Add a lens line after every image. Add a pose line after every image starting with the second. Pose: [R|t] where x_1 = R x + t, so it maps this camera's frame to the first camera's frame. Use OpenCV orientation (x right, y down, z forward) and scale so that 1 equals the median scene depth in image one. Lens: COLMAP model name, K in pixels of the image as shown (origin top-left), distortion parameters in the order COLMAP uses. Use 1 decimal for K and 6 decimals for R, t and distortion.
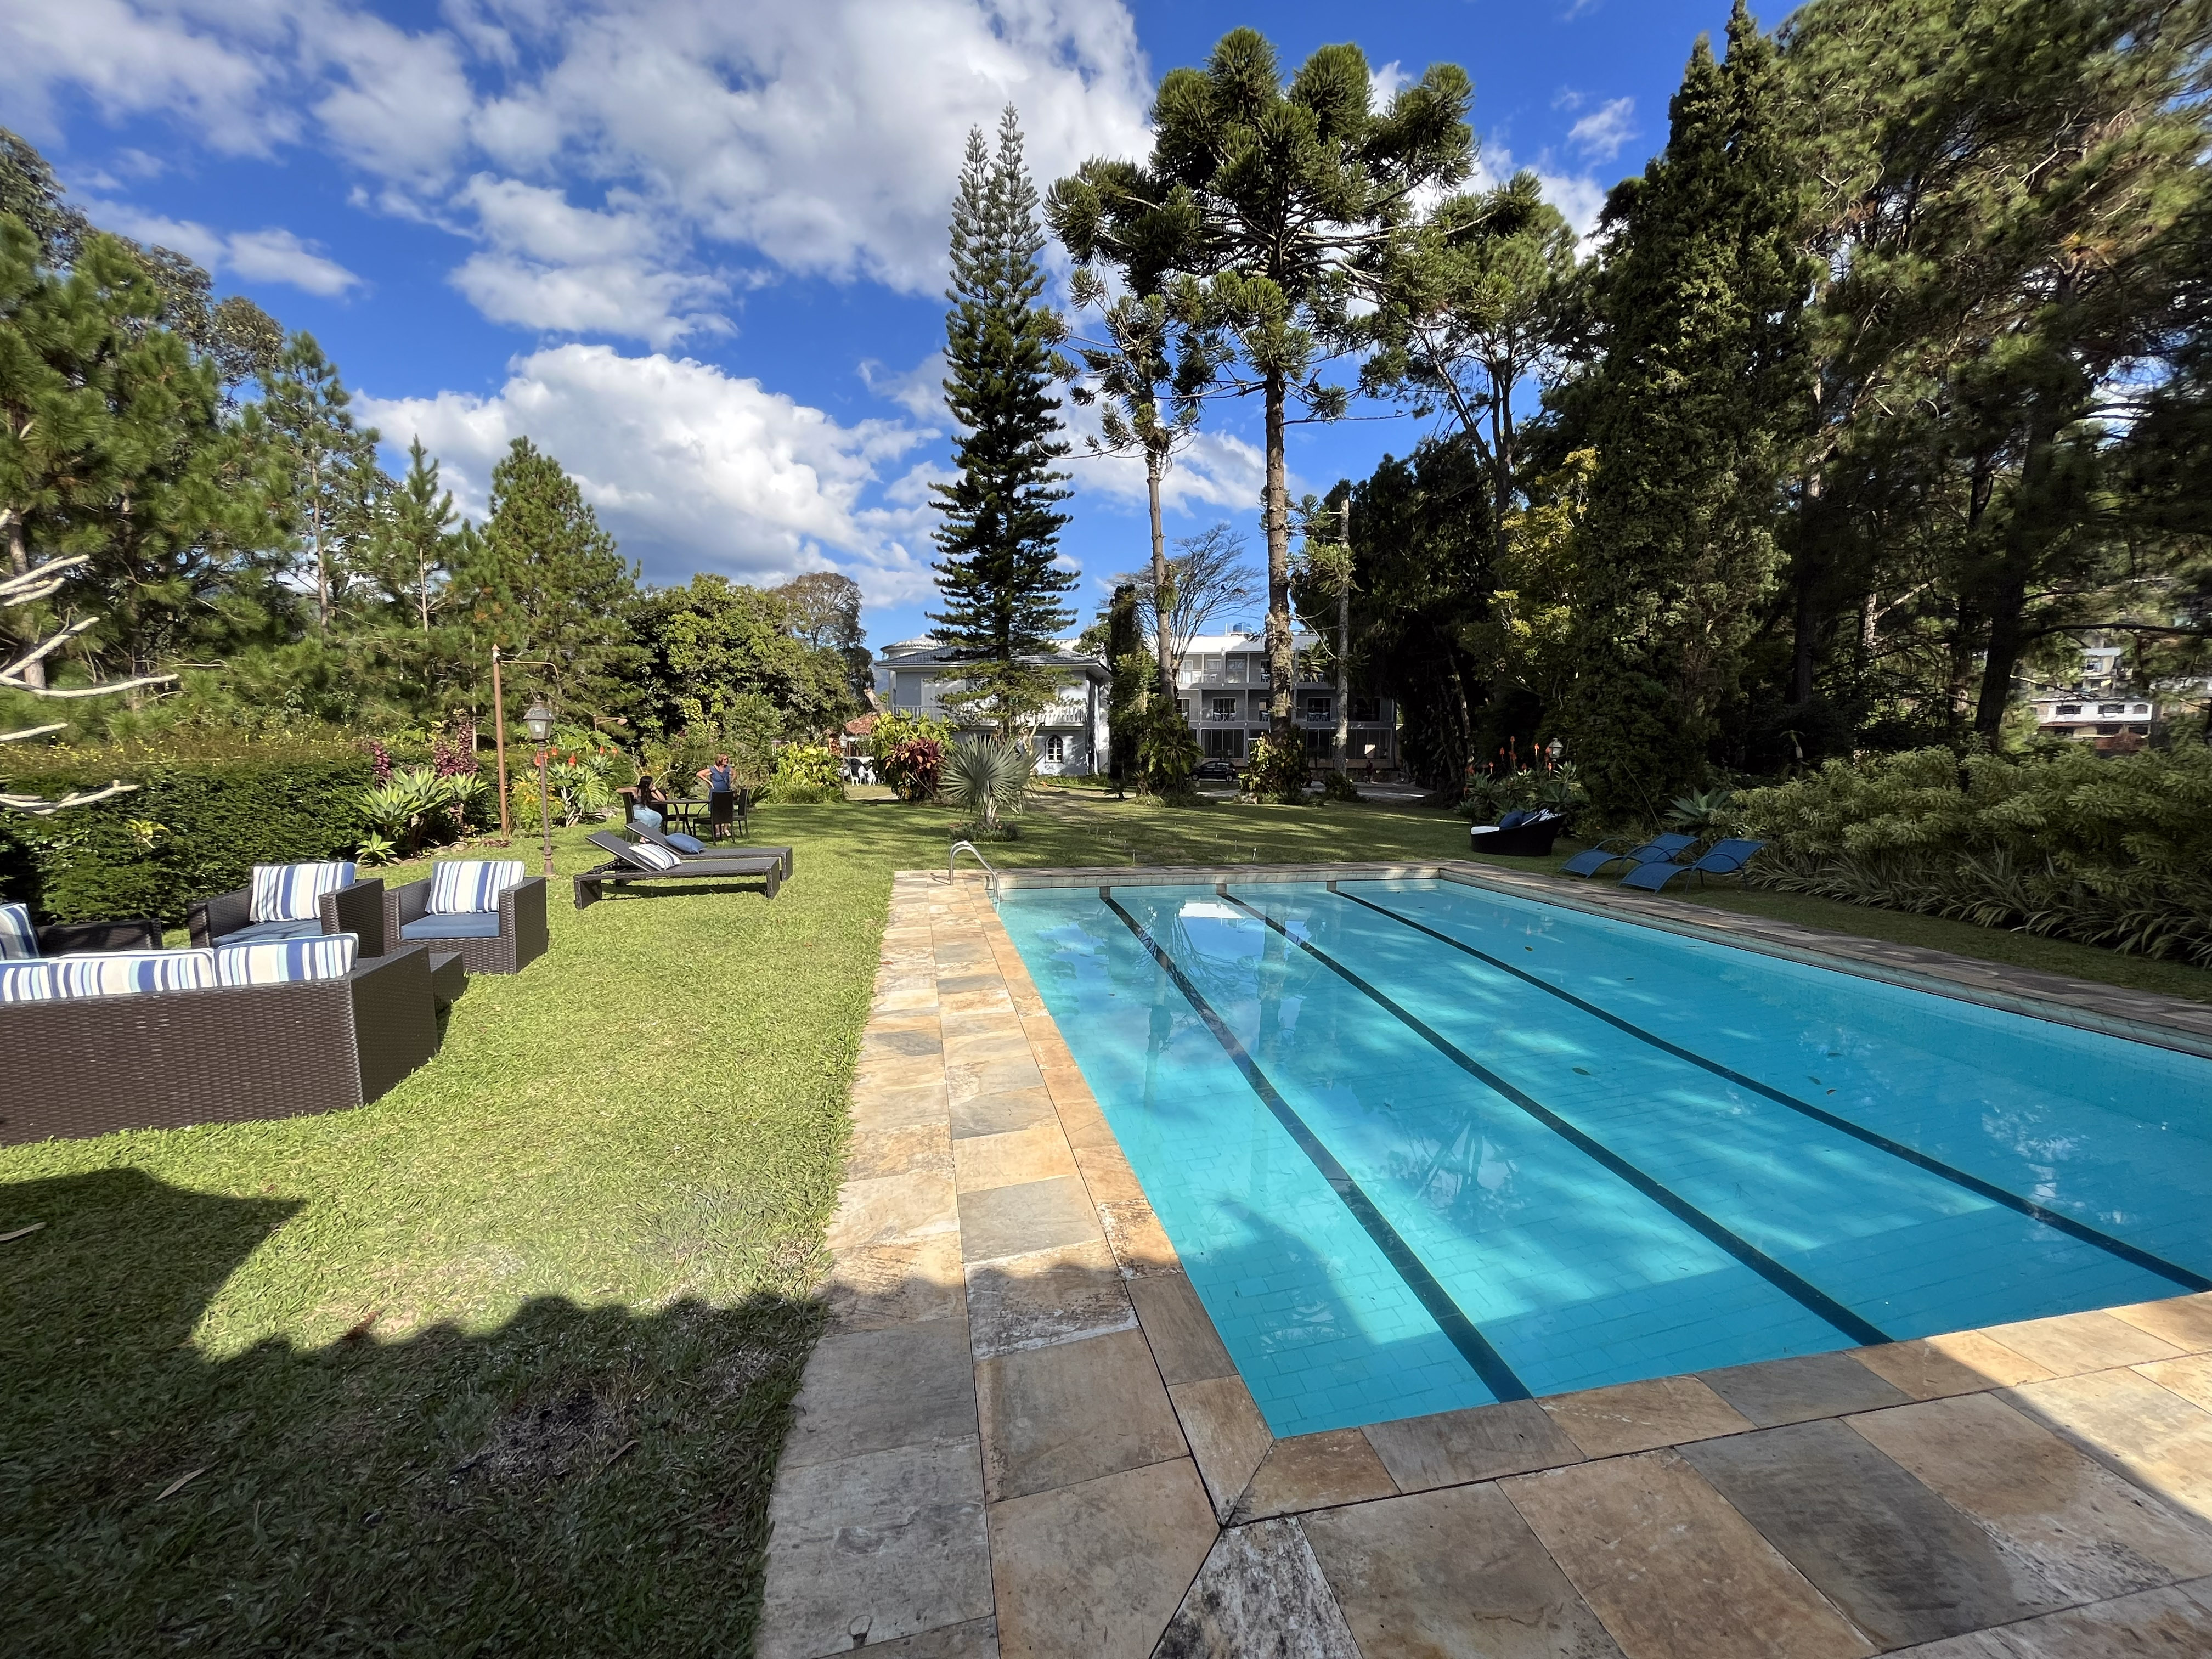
lens RADIAL K [[895.8, 0, 1108.8], [0, 895.8, 828.7], [0, 0, 1]] dist [-0.000115, -0.001317]
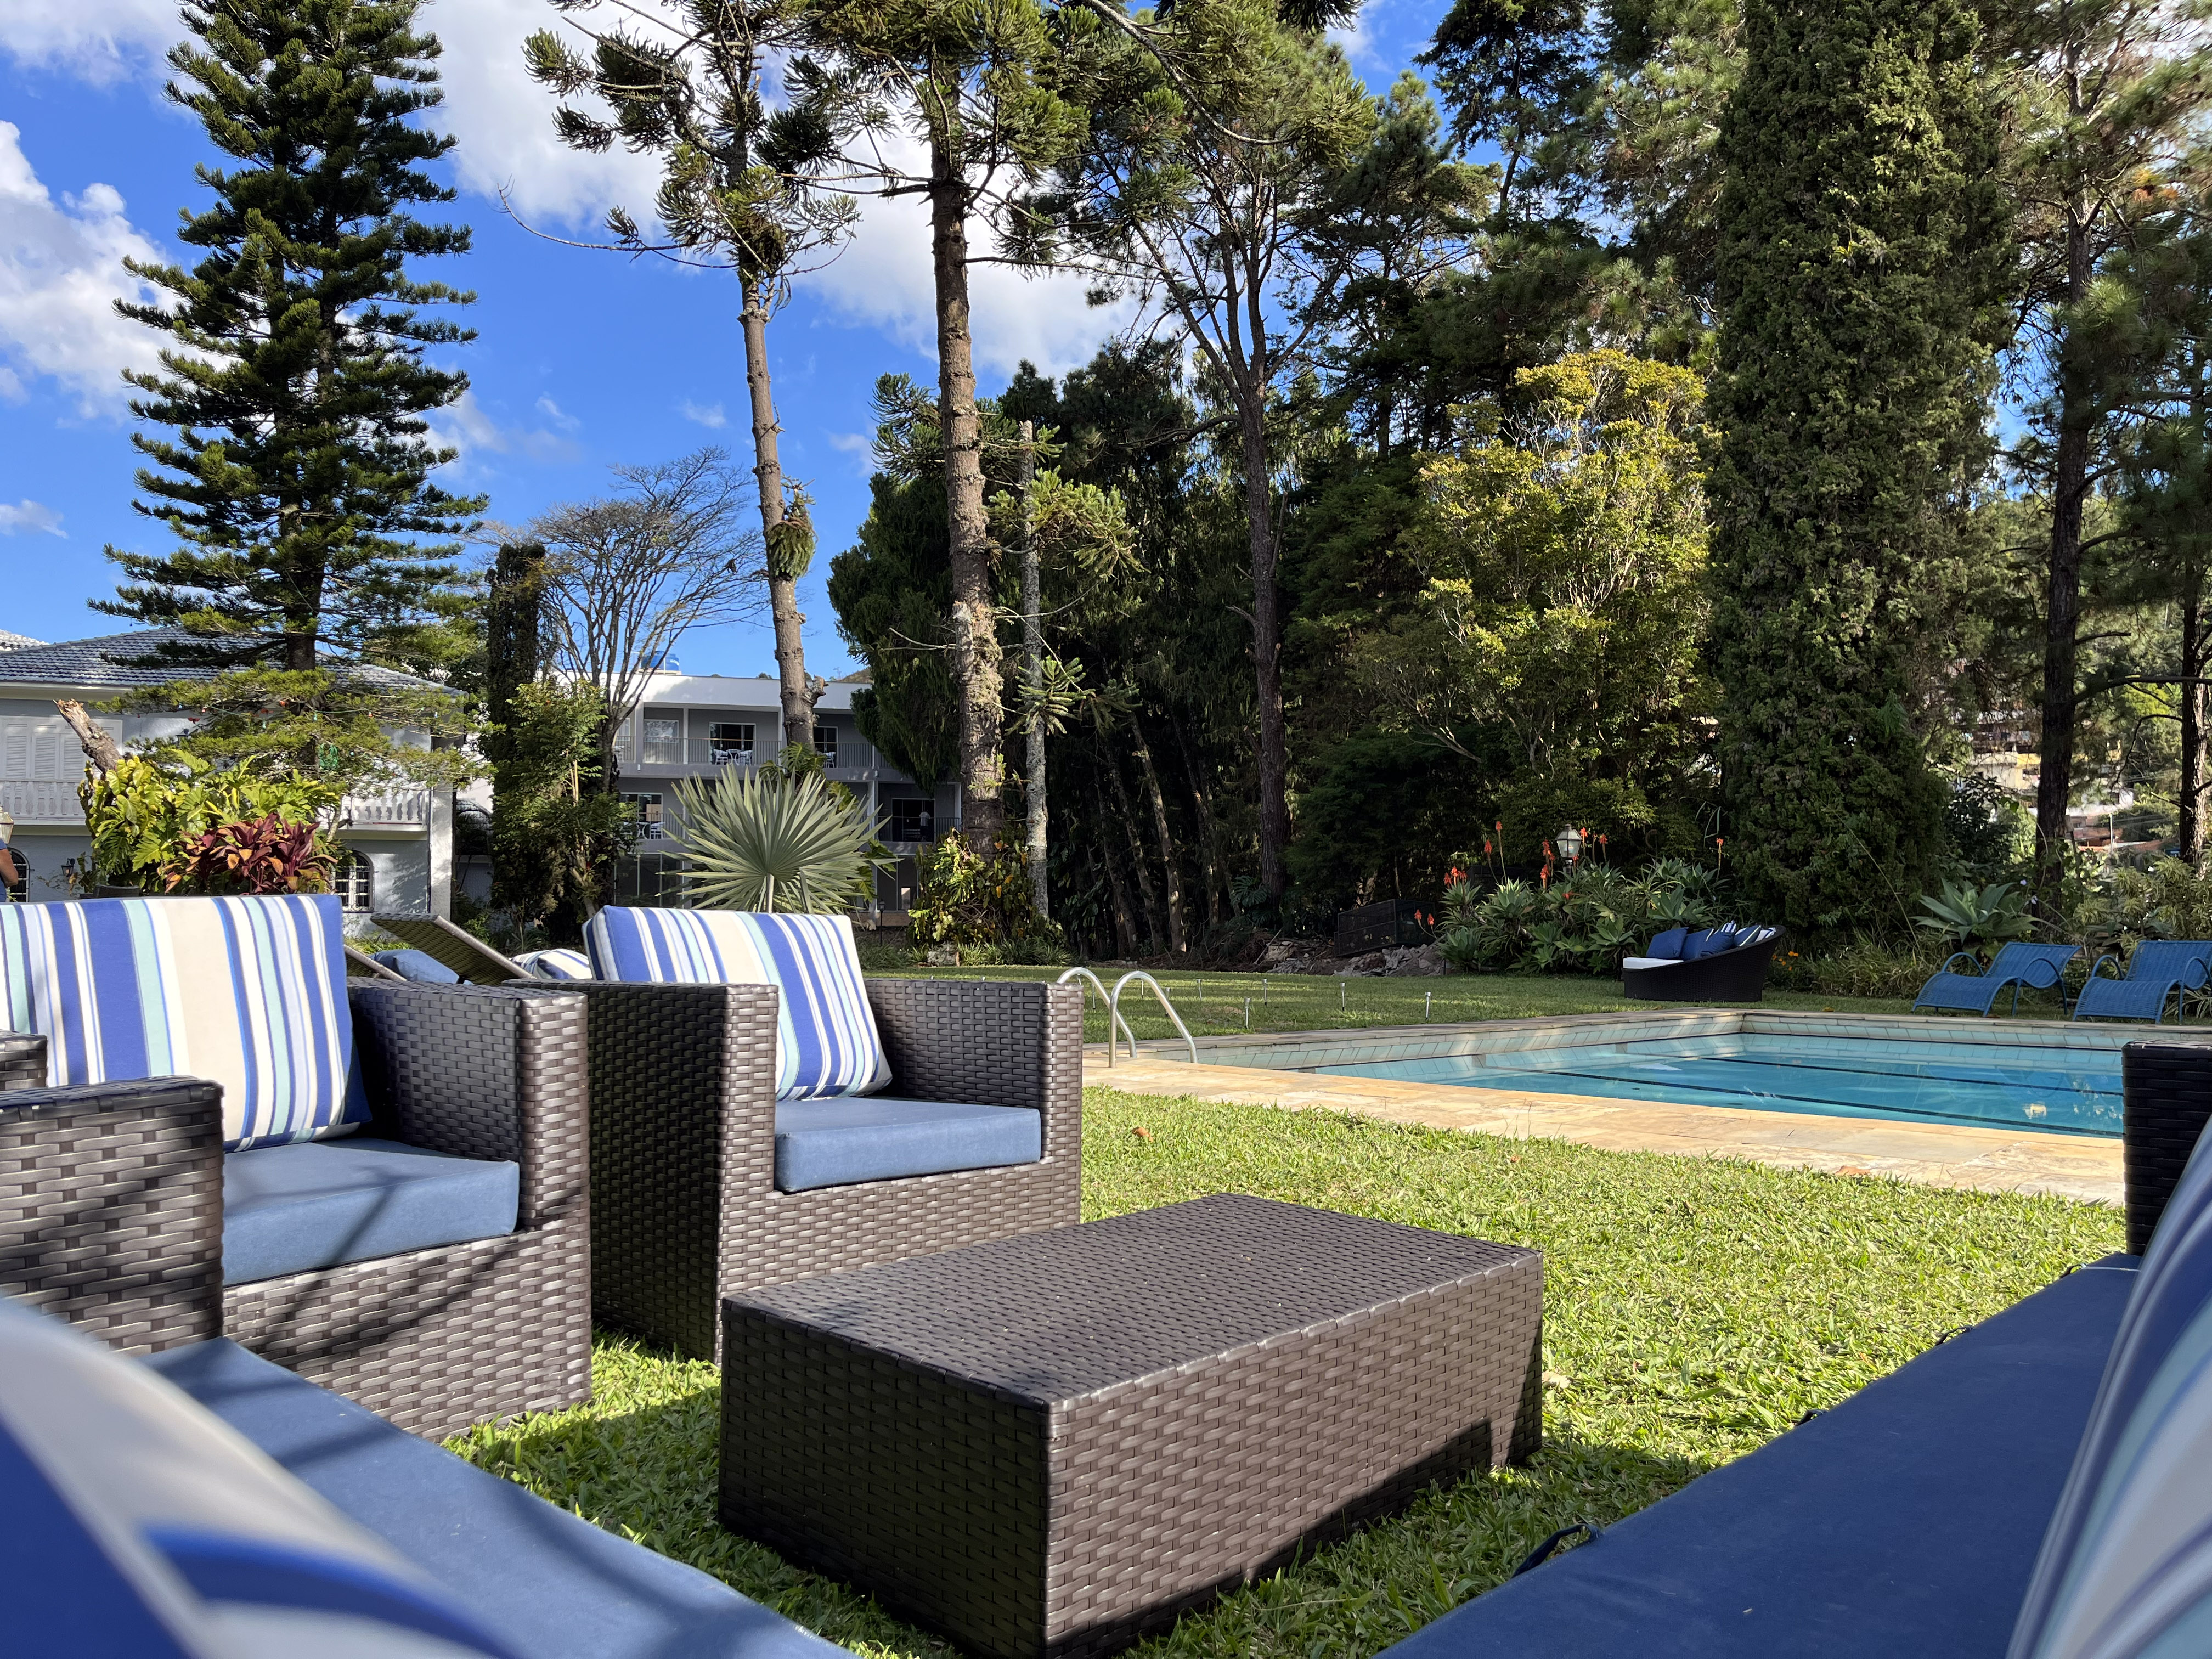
lens RADIAL K [[1677.3, 0, 1113.6], [0, 1677.3, 835.1], [0, 0, 1]] dist [0.054199, -0.057013]
pose [[0.883745, 0.014414, 0.467746, -0.249444], [0.049100, 0.991153, -0.123311, 0.024608], [-0.465385, 0.131941, 0.875219, 0.148603]]
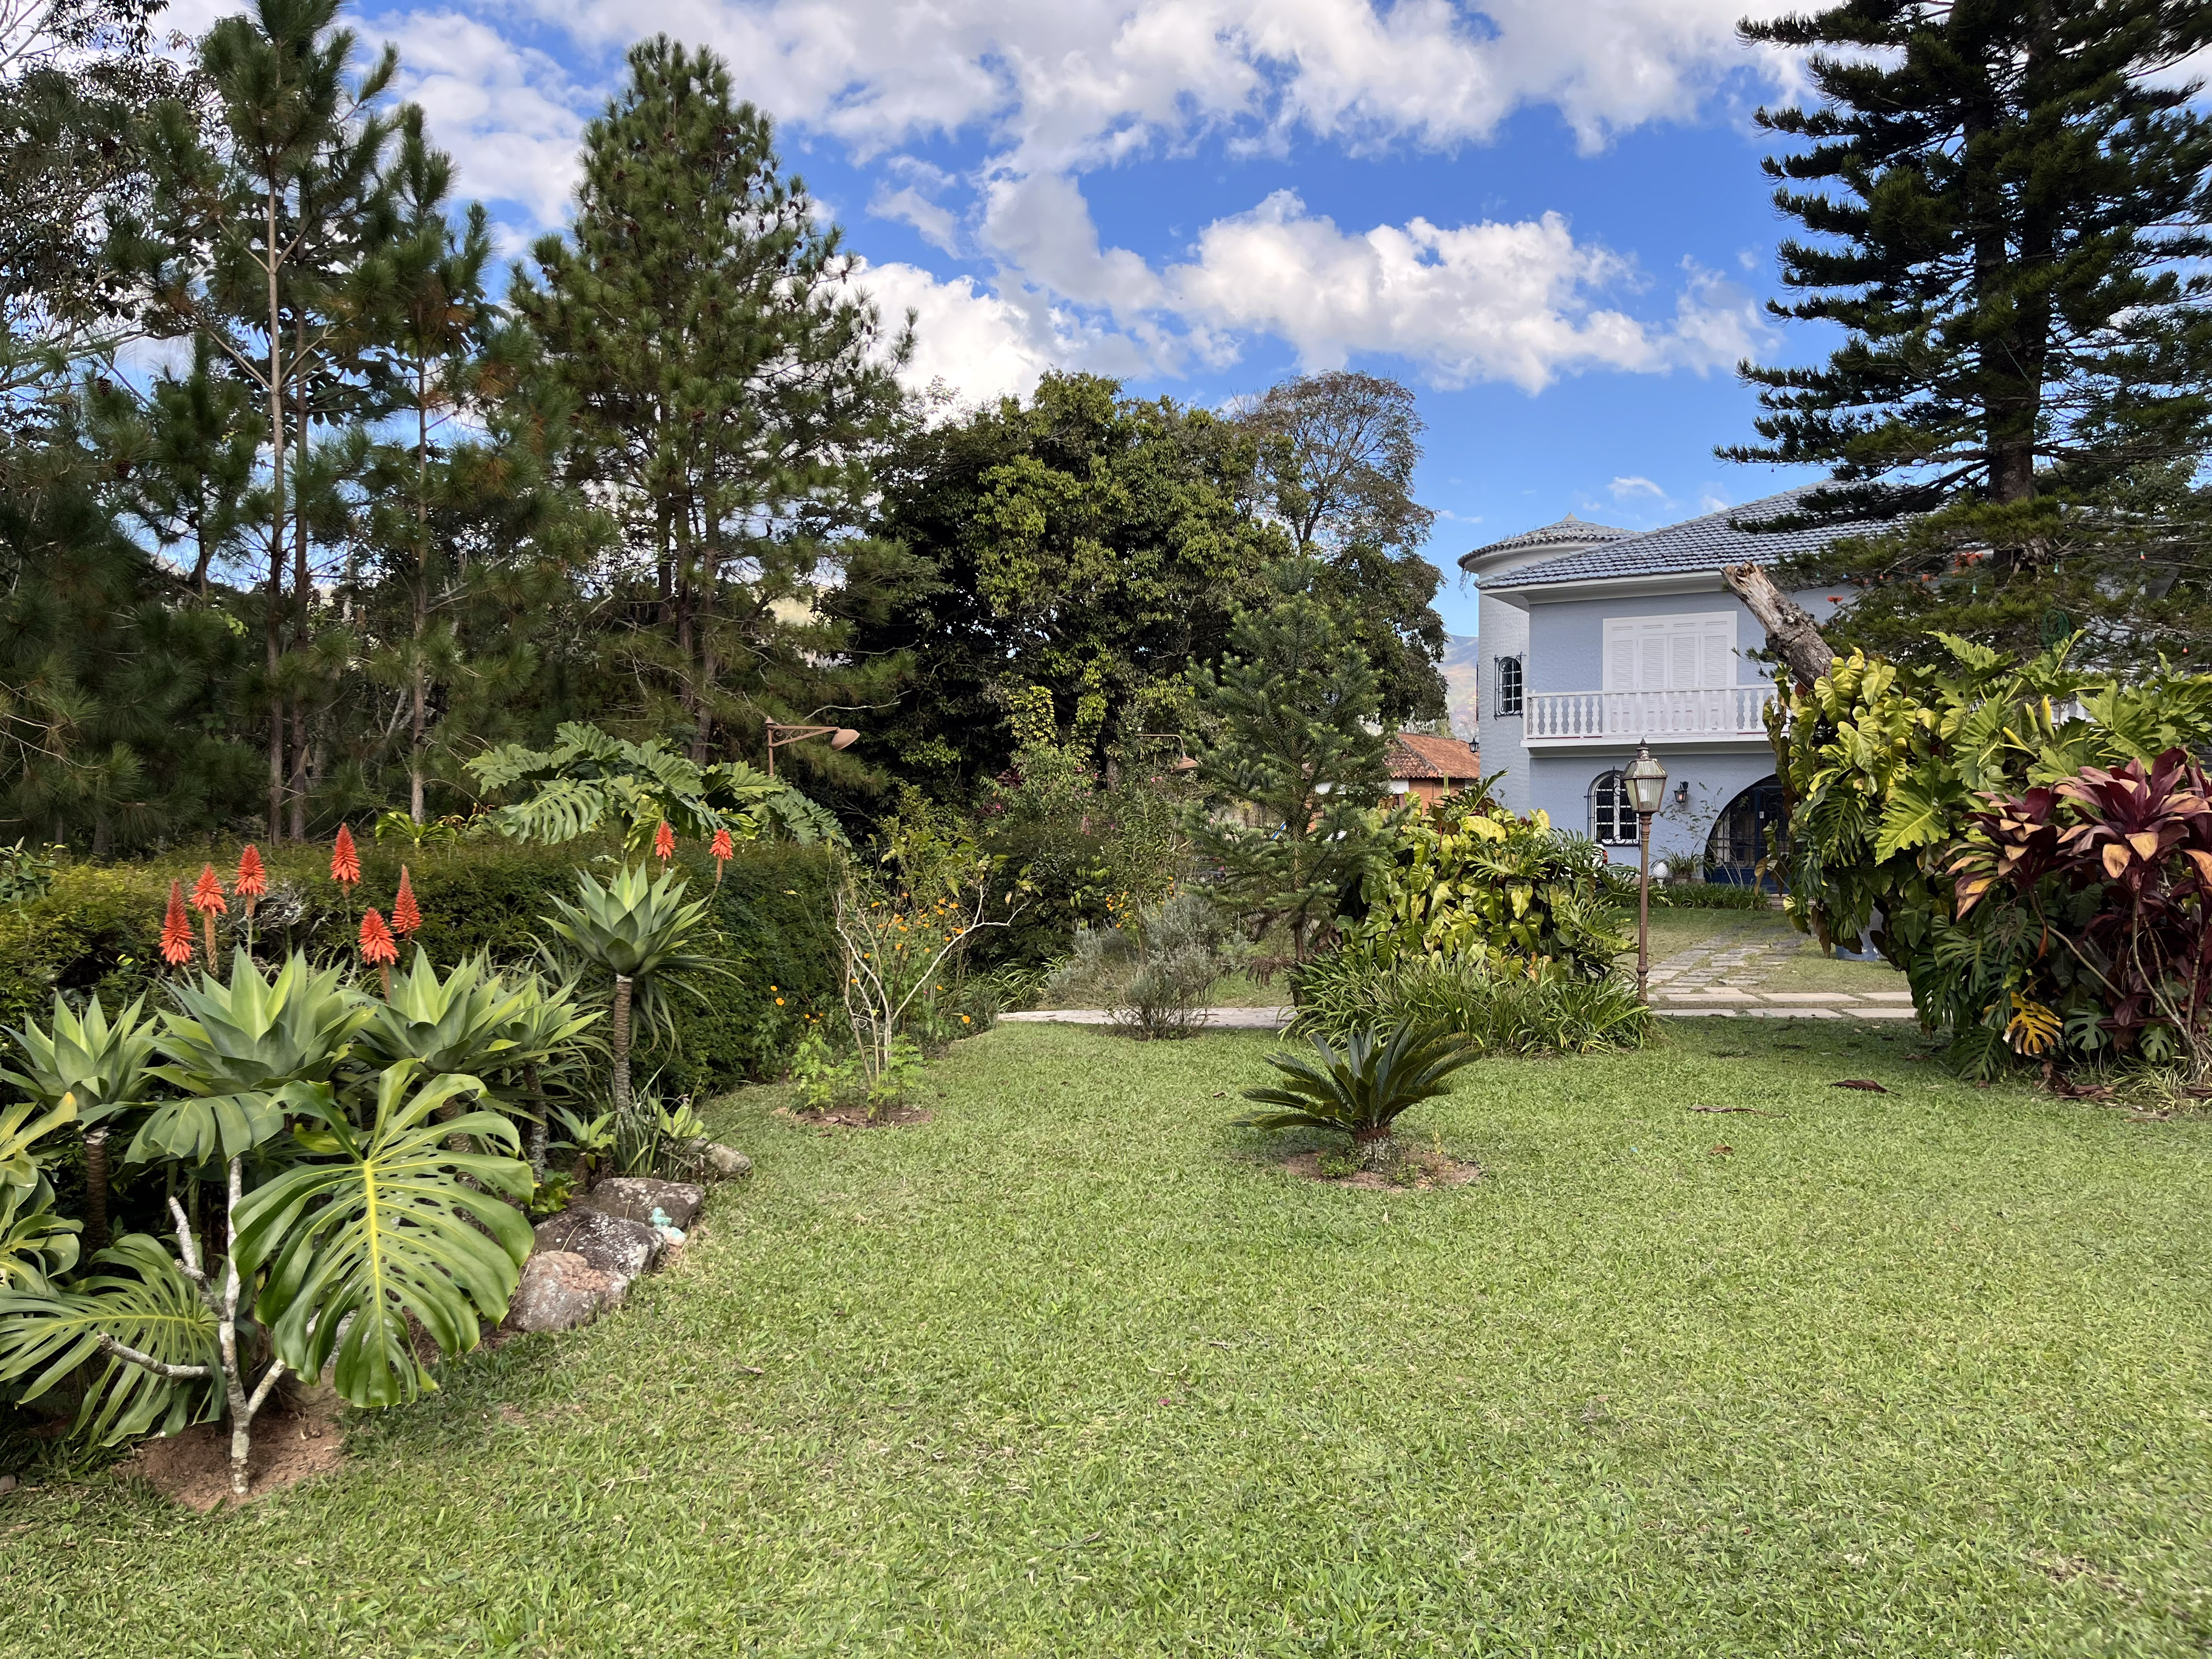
lens RADIAL K [[1677.3, 0, 1112.8], [0, 1677.3, 833.4], [0, 0, 1]] dist [0.054199, -0.057013]
pose [[0.932268, -0.007947, -0.361681, -0.312666], [-0.018935, 0.997316, -0.070721, -0.059528], [0.361273, 0.072779, 0.929616, 0.632142]]
